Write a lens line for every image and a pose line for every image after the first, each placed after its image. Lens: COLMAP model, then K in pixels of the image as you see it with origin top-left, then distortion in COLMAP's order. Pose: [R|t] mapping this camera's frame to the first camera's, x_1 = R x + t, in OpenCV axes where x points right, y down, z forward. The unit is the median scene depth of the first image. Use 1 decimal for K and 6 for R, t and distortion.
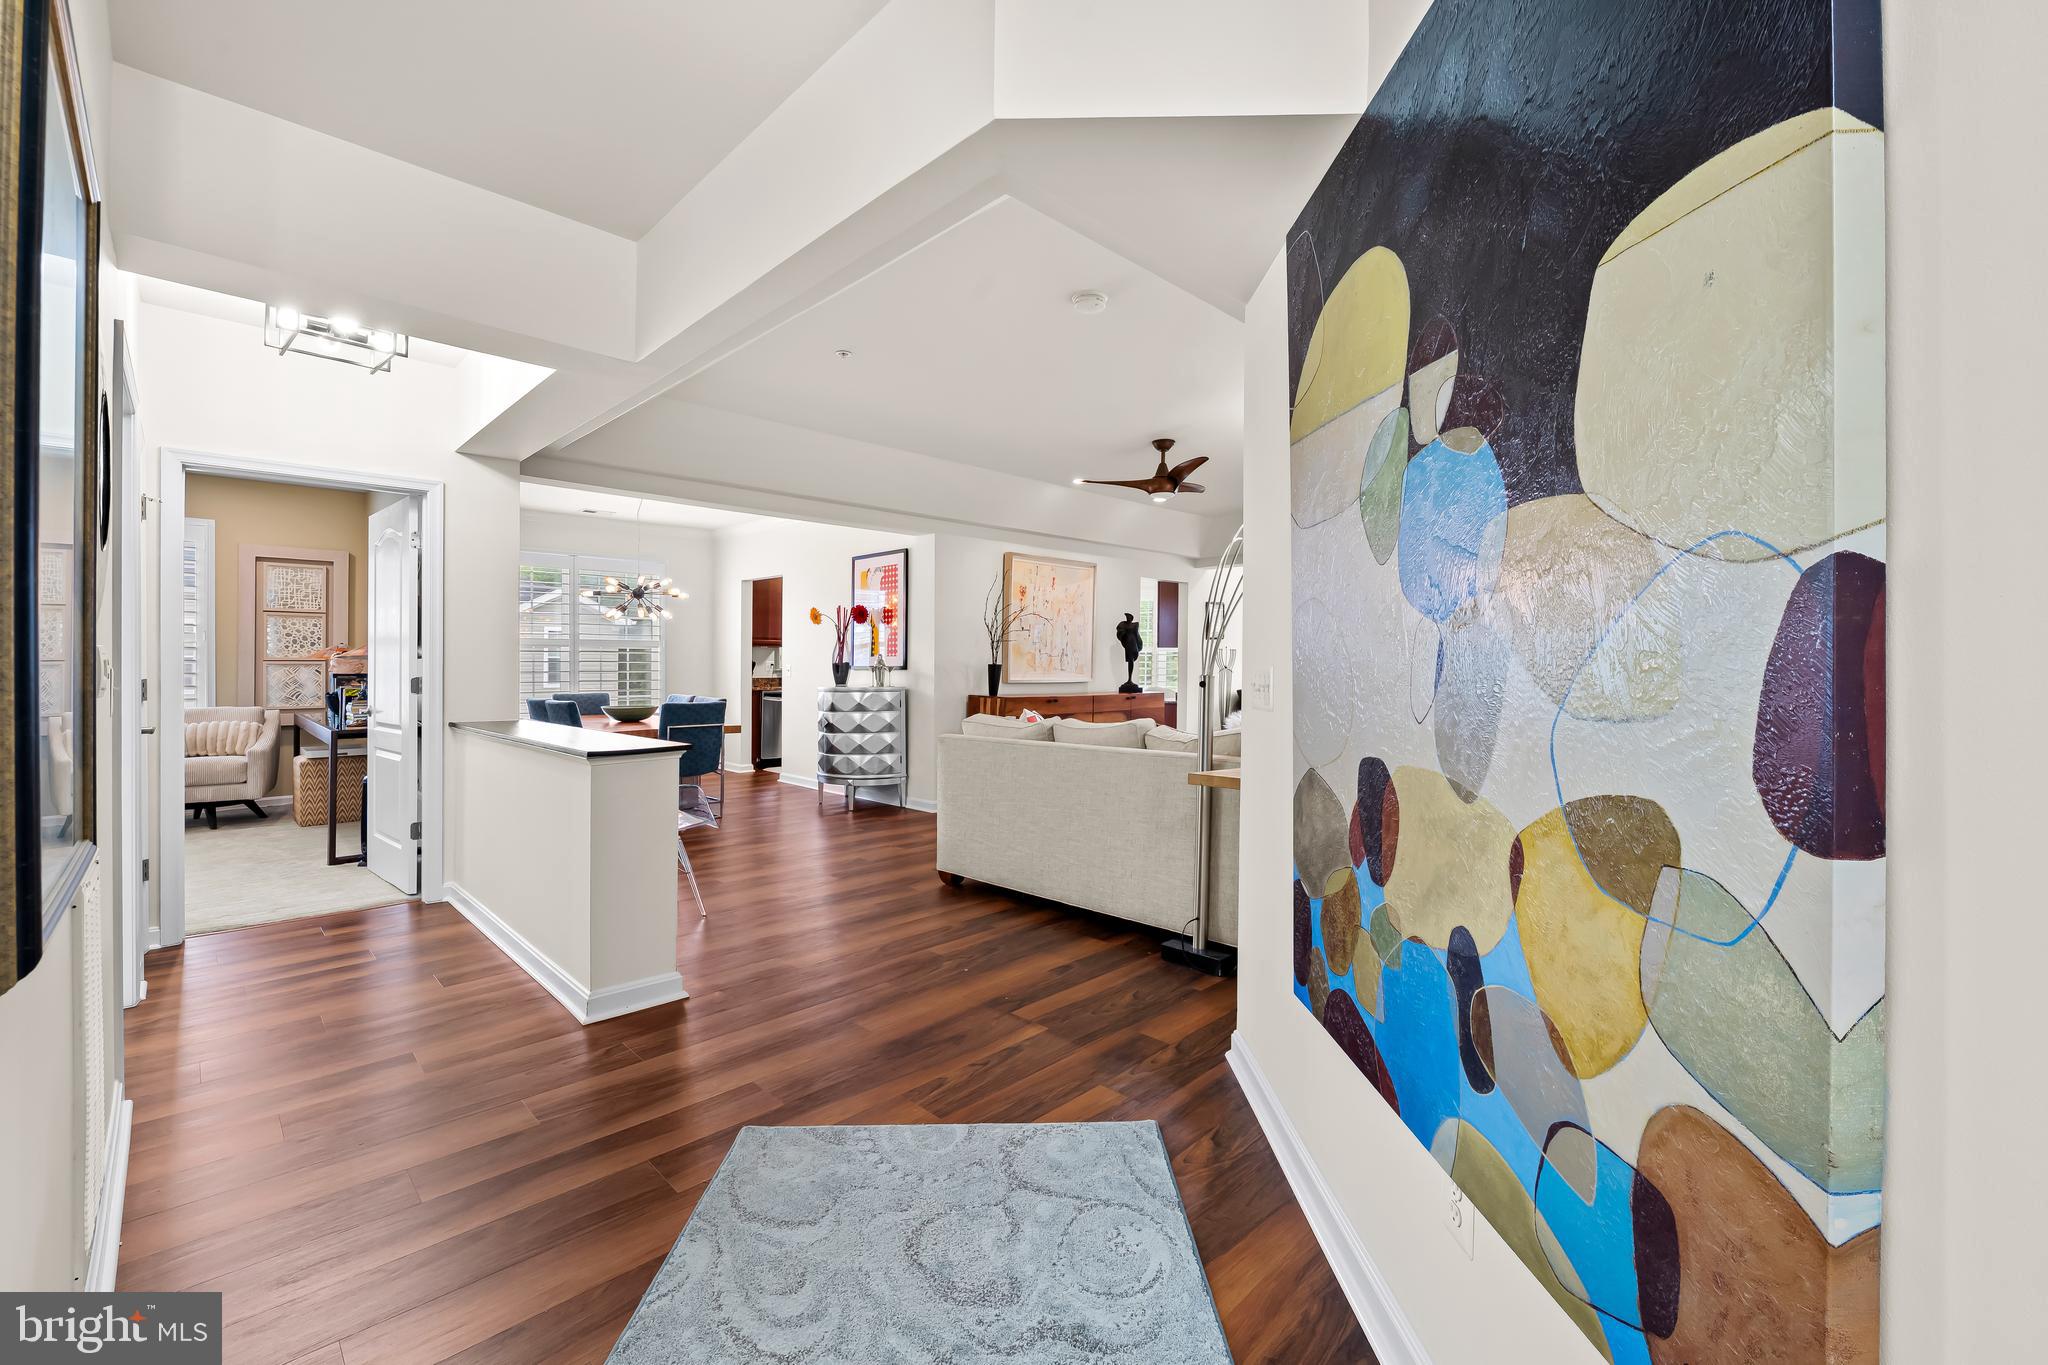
lens RADIAL K [[841.0, 0, 1028.9], [0, 841.0, 655.8], [0, 0, 1]] dist [-0.004215, -0.000387]
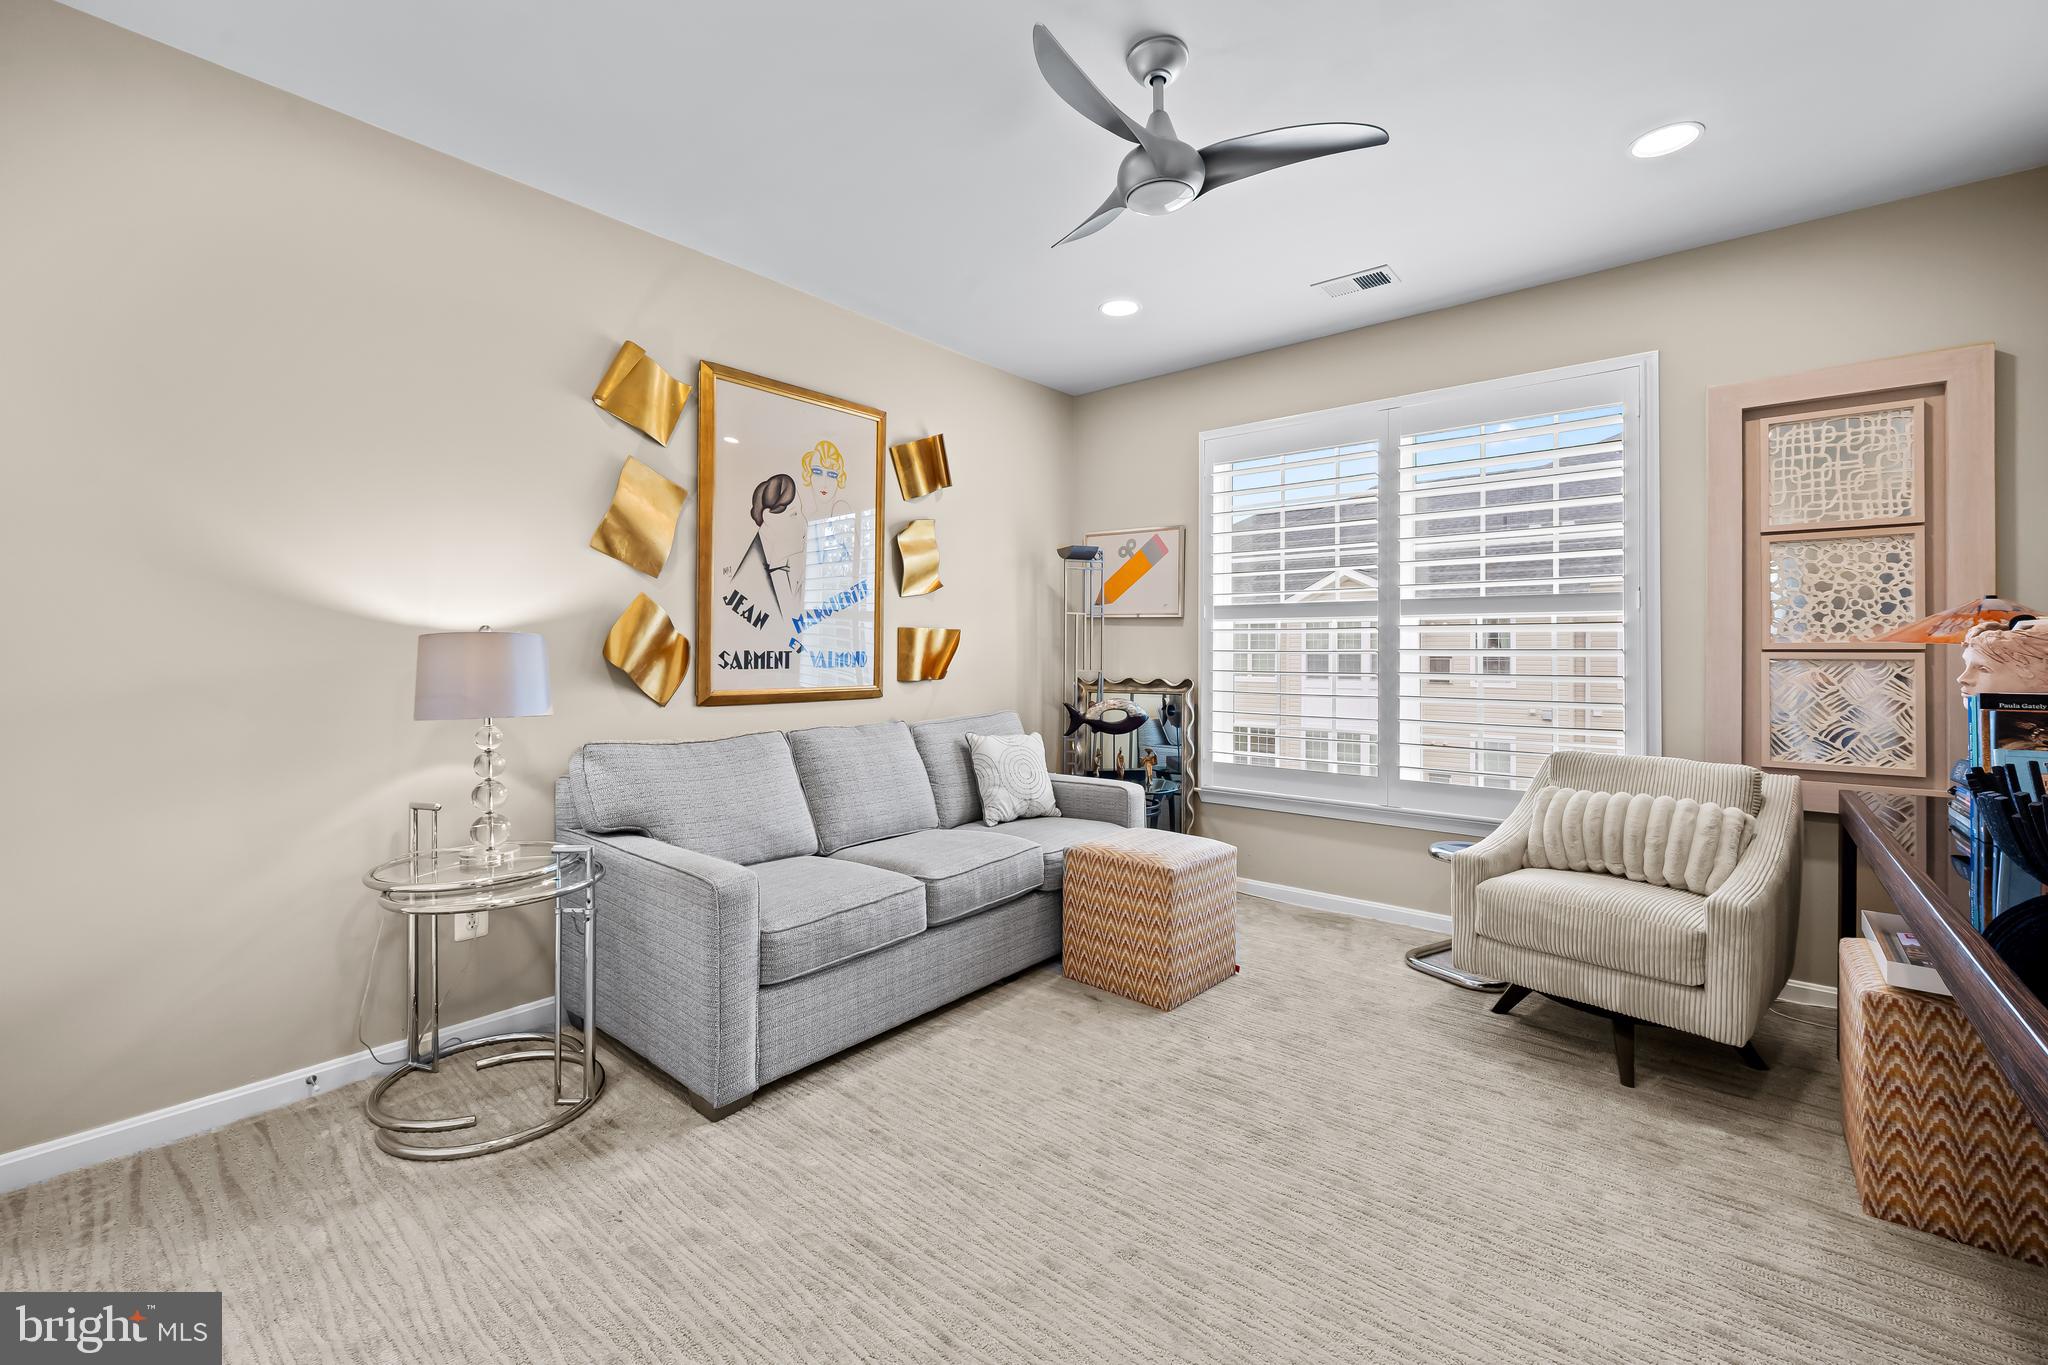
lens RADIAL K [[841.0, 0, 1028.9], [0, 841.0, 655.8], [0, 0, 1]] dist [-0.004215, -0.000387]
pose [[0.086359, 0.004544, -0.996254, -0.529954], [0.011502, 0.999918, 0.005558, 0.001613], [0.996198, -0.011939, 0.086299, 0.601354]]
